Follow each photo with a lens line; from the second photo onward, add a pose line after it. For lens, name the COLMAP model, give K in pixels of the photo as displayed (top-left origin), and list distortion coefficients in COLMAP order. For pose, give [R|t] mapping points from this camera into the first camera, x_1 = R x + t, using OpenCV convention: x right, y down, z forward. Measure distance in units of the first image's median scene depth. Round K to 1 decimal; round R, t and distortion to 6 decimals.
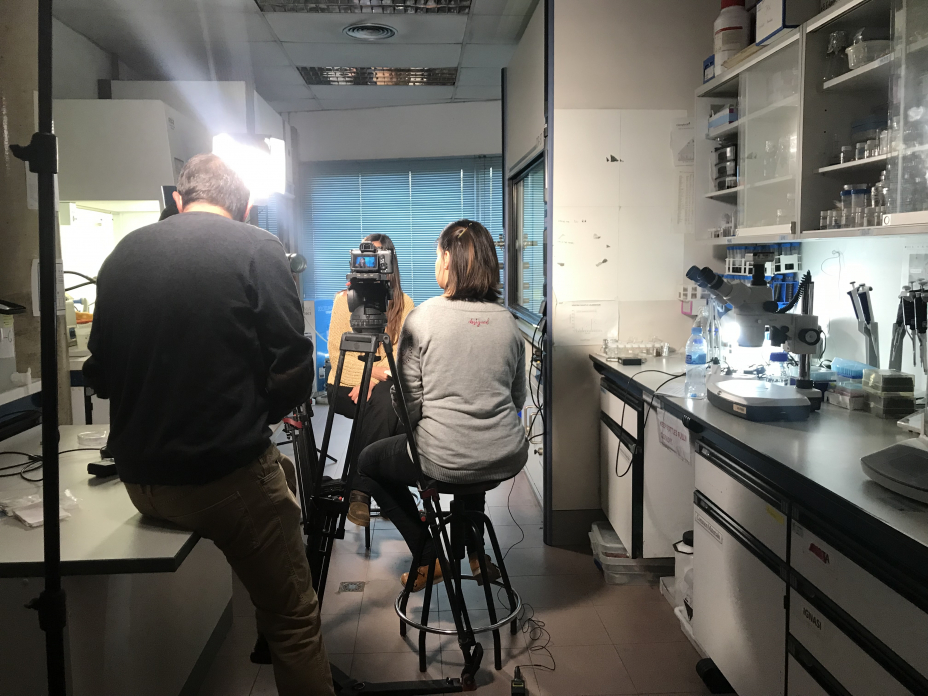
lens RADIAL K [[754.8, 0, 464.0], [0, 754.8, 348.0], [0, 0, 1]] dist [0.007315, -0.002693]
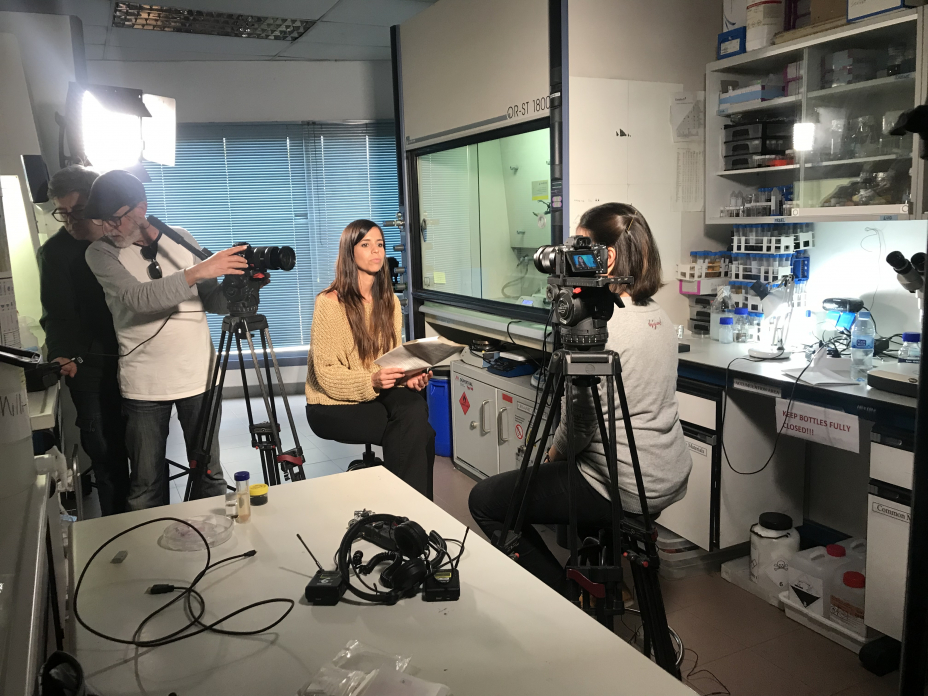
lens RADIAL K [[754.8, 0, 464.0], [0, 754.8, 348.0], [0, 0, 1]] dist [0.007315, -0.002693]
pose [[0.919685, -0.085960, 0.383132, -0.383945], [0.070543, 0.996039, 0.054137, -0.051747], [-0.386268, -0.022762, 0.922106, 0.214253]]
